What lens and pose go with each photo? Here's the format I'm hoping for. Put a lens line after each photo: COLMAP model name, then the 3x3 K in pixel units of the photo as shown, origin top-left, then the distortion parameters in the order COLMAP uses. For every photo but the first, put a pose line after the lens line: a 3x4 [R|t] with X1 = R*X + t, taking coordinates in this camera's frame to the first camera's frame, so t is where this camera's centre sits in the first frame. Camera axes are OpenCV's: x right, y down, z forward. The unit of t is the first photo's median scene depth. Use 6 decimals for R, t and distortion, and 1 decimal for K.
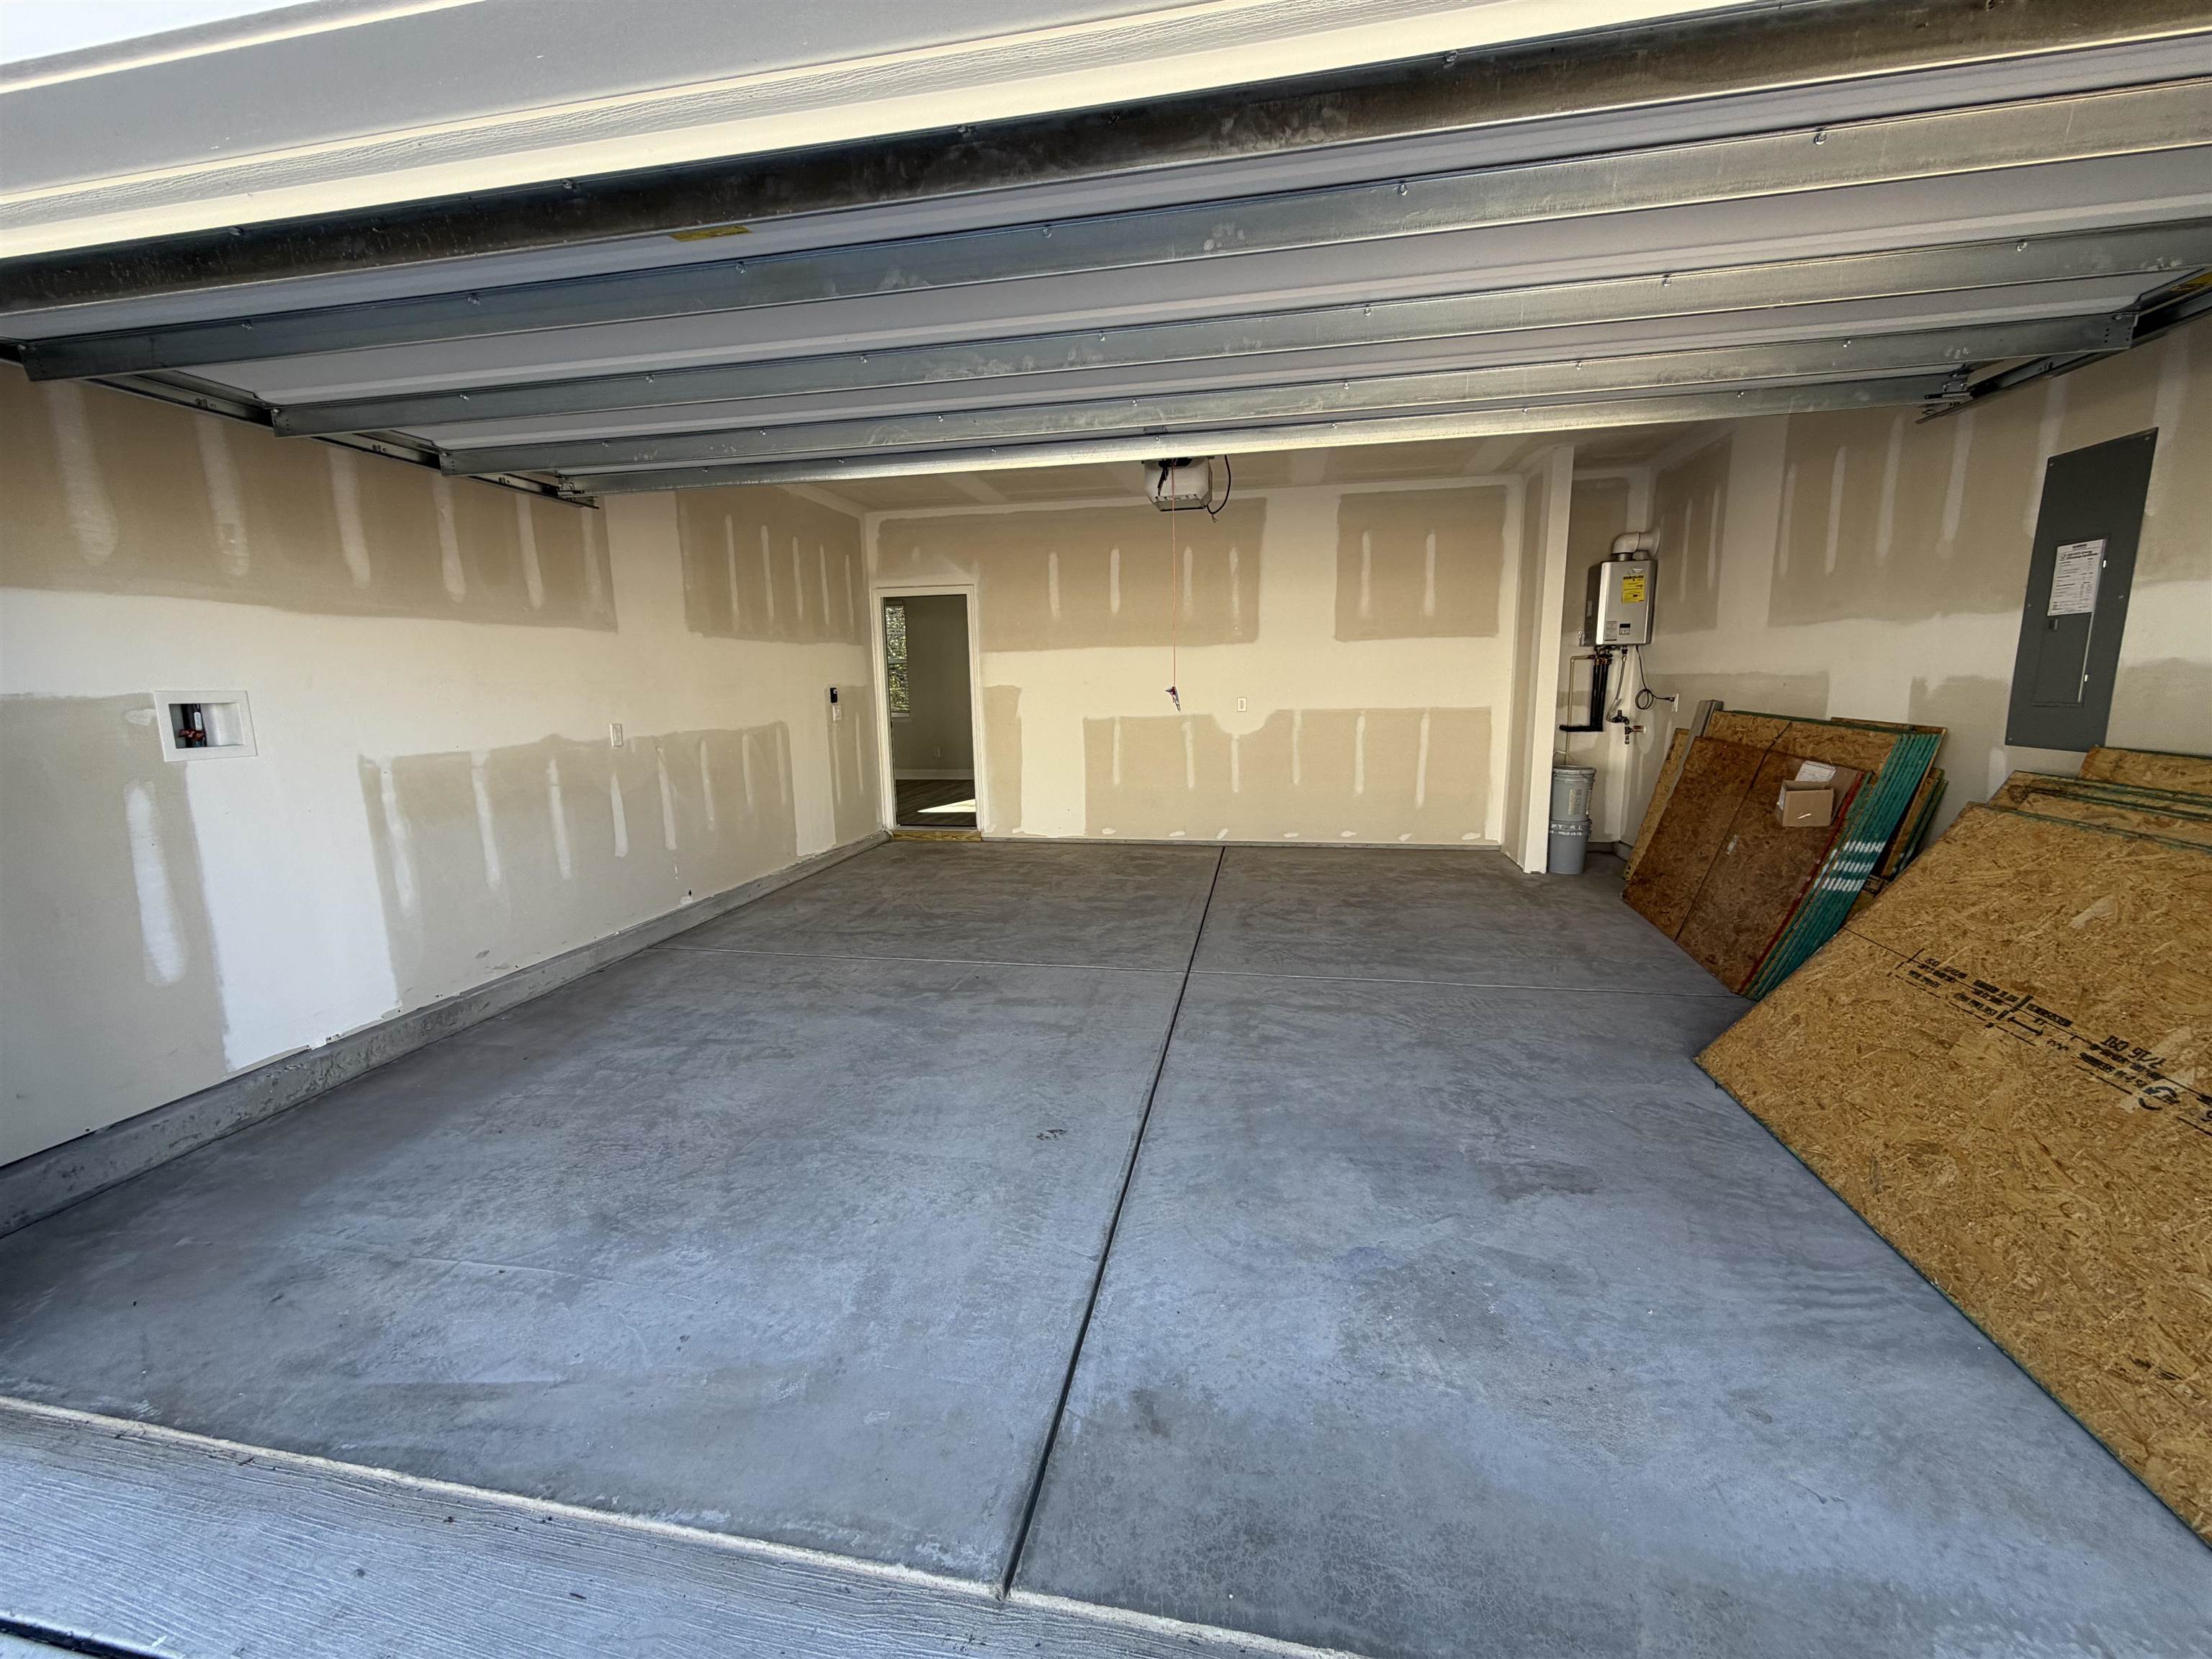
lens RADIAL K [[878.3, 0, 1107.6], [0, 878.3, 820.8], [0, 0, 1]] dist [0.000328, 0.000427]
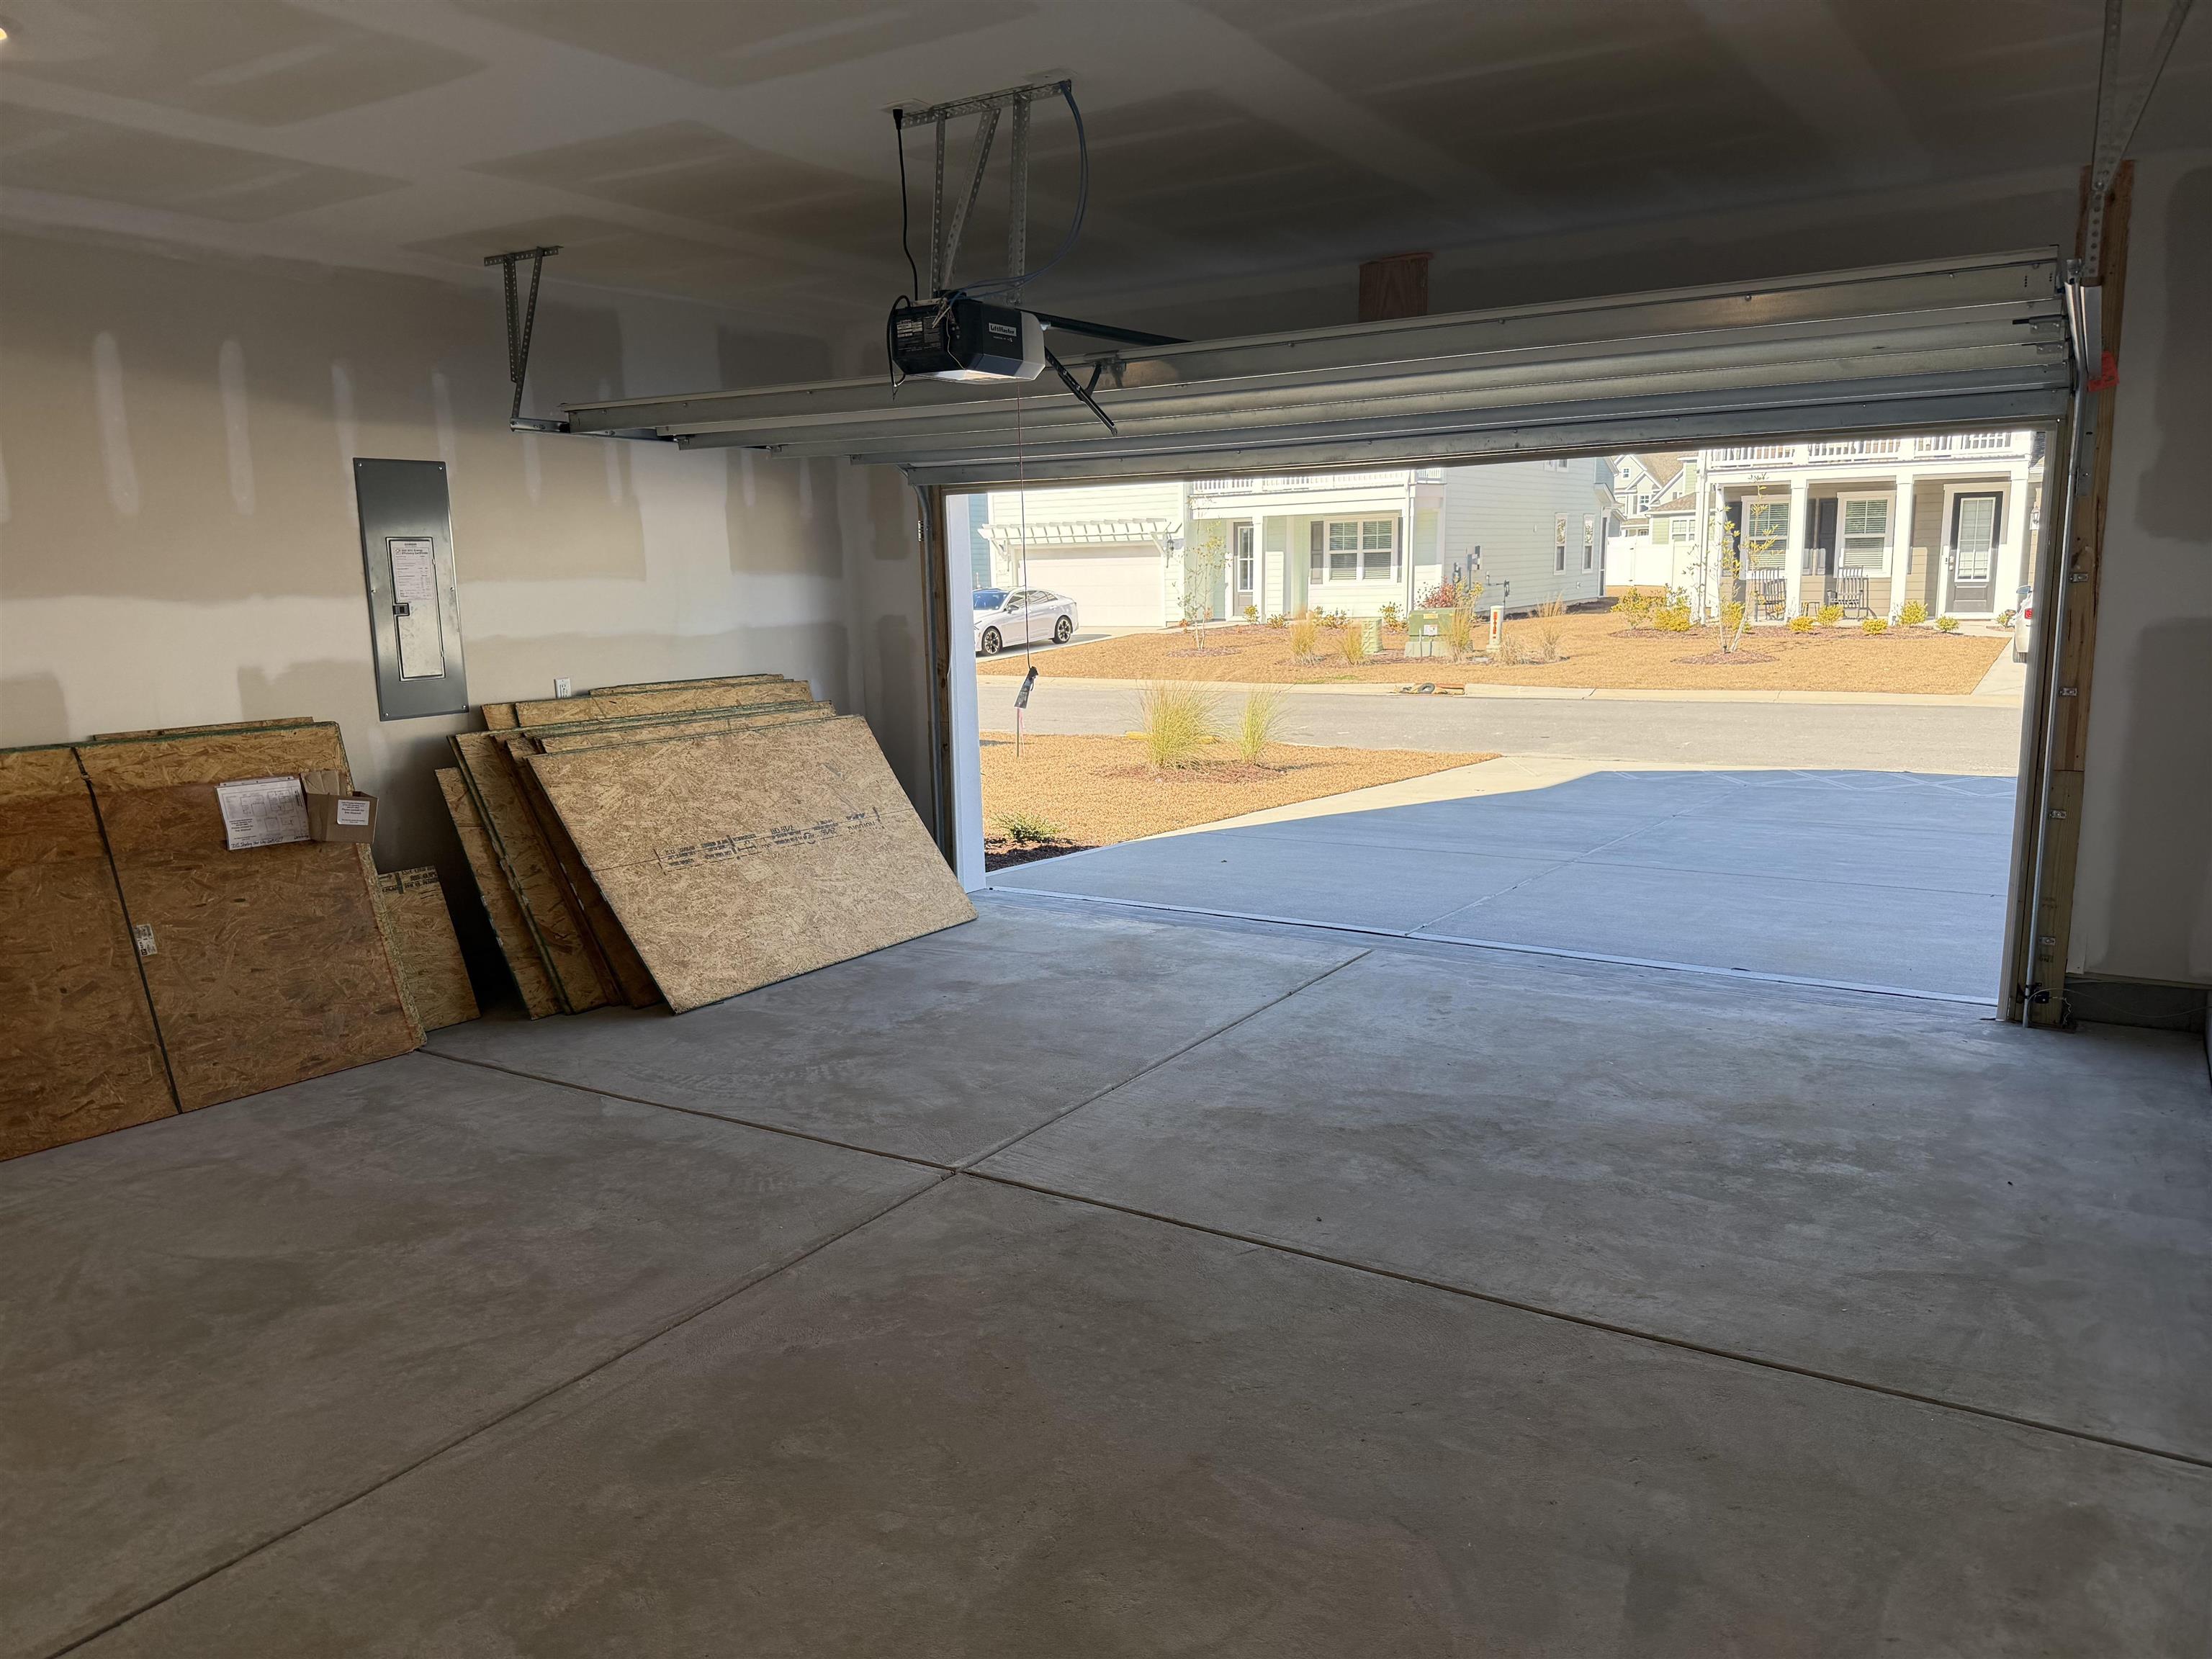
lens RADIAL K [[1545.4, 0, 1113.8], [0, 1545.4, 830.2], [0, 0, 1]] dist [0.072884, -0.034762]
pose [[-0.930060, -0.019713, 0.366877, -0.466497], [0.098969, 0.948206, 0.301845, -0.420178], [-0.353826, 0.317044, -0.879938, 2.251052]]
